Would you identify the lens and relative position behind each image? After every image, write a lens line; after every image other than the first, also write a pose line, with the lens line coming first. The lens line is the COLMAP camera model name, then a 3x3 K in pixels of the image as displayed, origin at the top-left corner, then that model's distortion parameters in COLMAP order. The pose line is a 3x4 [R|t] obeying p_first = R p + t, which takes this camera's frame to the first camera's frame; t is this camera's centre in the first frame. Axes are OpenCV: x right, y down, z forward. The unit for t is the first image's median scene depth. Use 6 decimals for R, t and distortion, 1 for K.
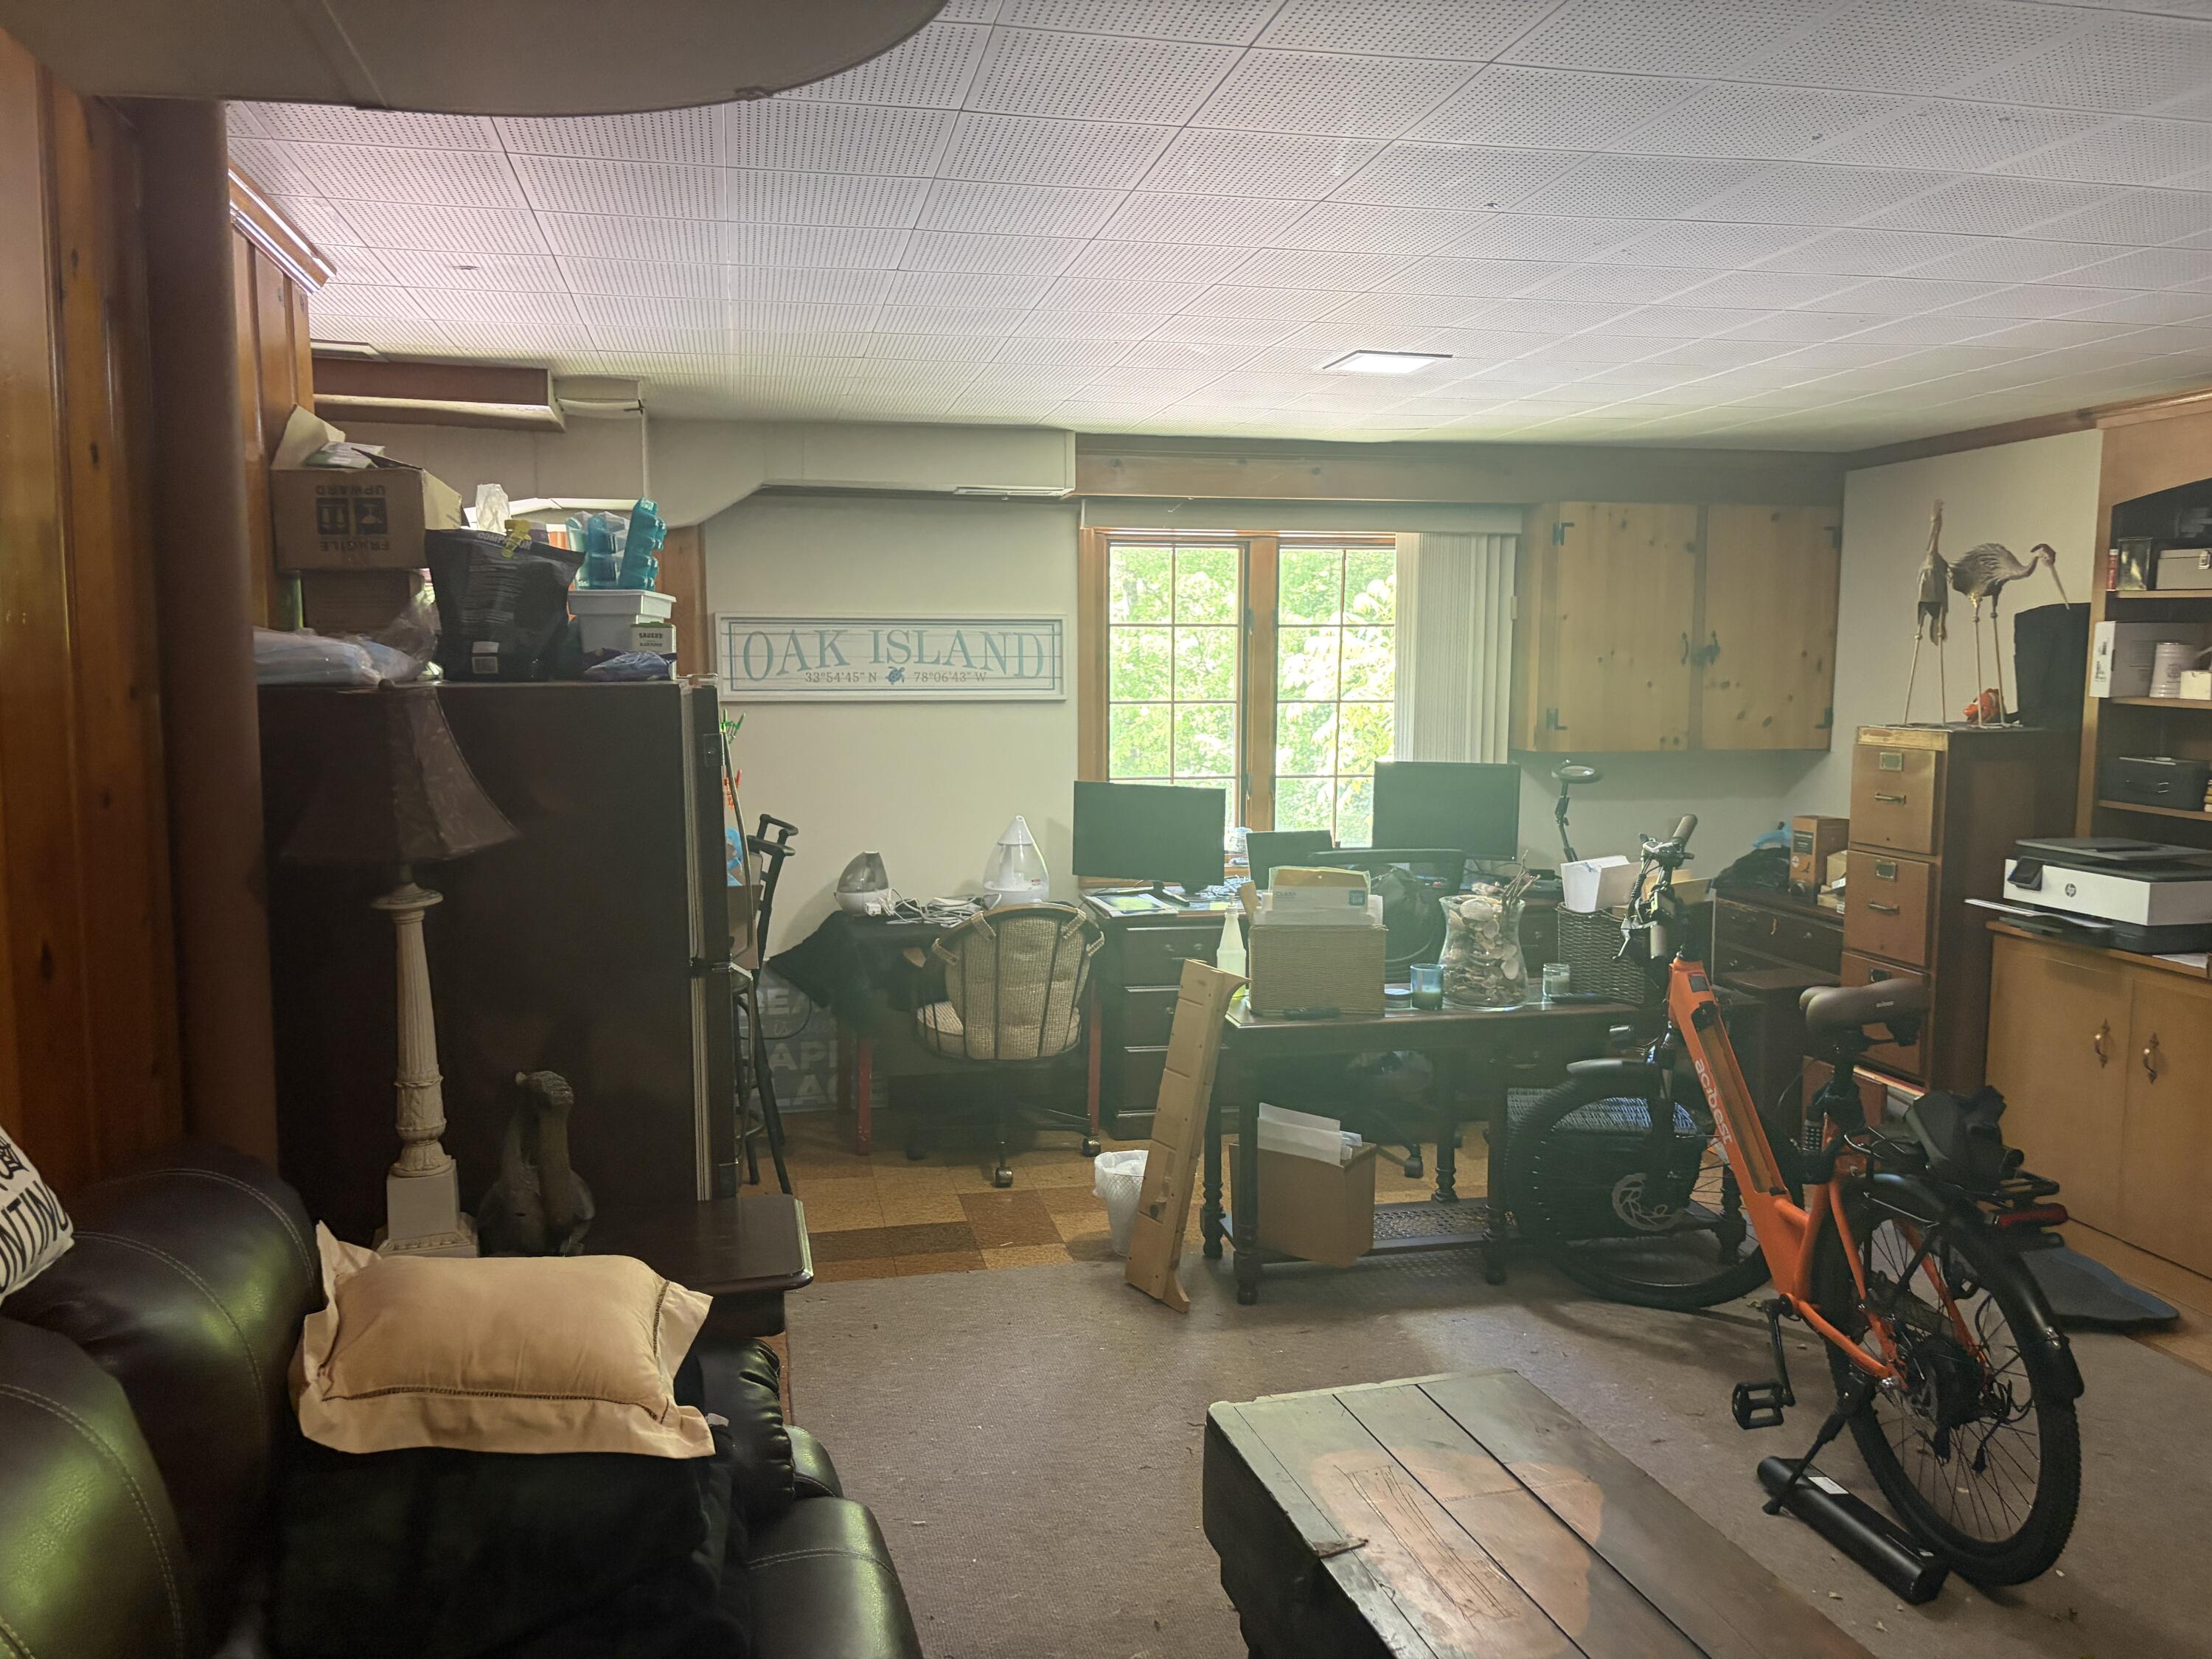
lens RADIAL K [[1675.7, 0, 1106.0], [0, 1675.7, 836.7], [0, 0, 1]] dist [0.024654, -0.008946]
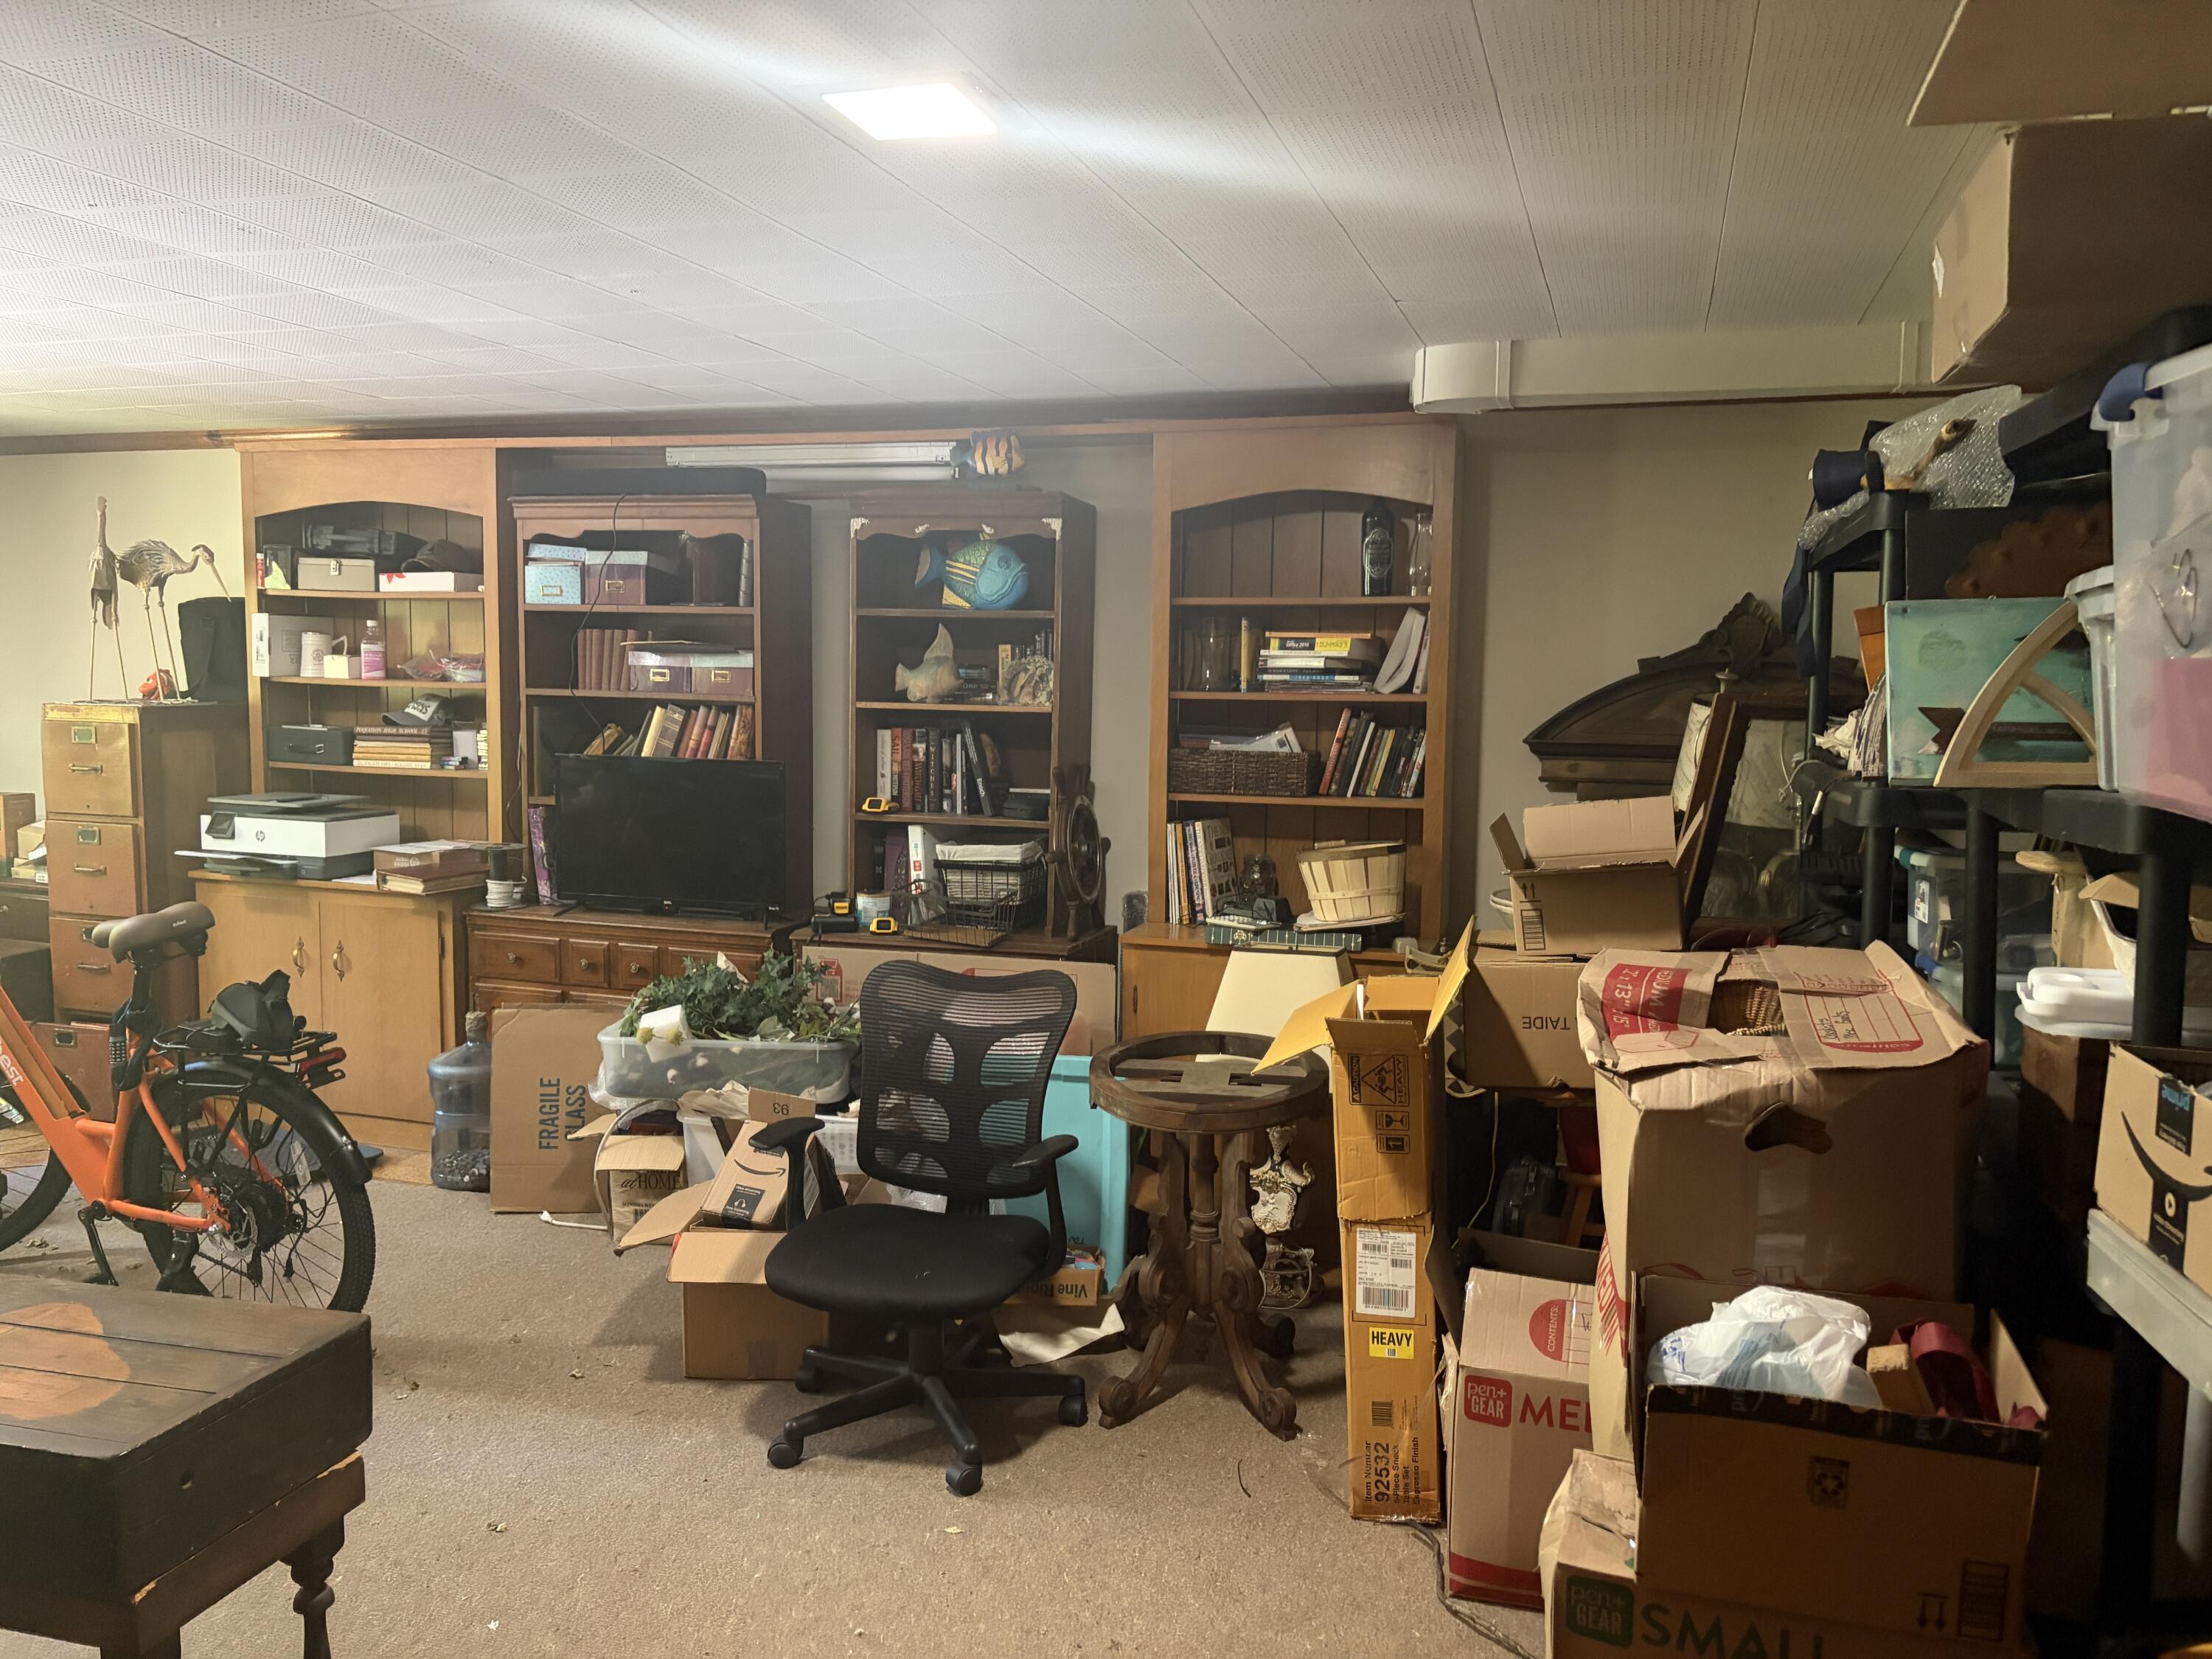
lens RADIAL K [[1675.7, 0, 1106.0], [0, 1675.7, 836.7], [0, 0, 1]] dist [0.024654, -0.008946]
pose [[0.496781, -0.080365, 0.864147, -0.161272], [0.077179, 0.995849, 0.048245, 0.020055], [-0.864437, 0.042727, 0.500922, -0.118885]]
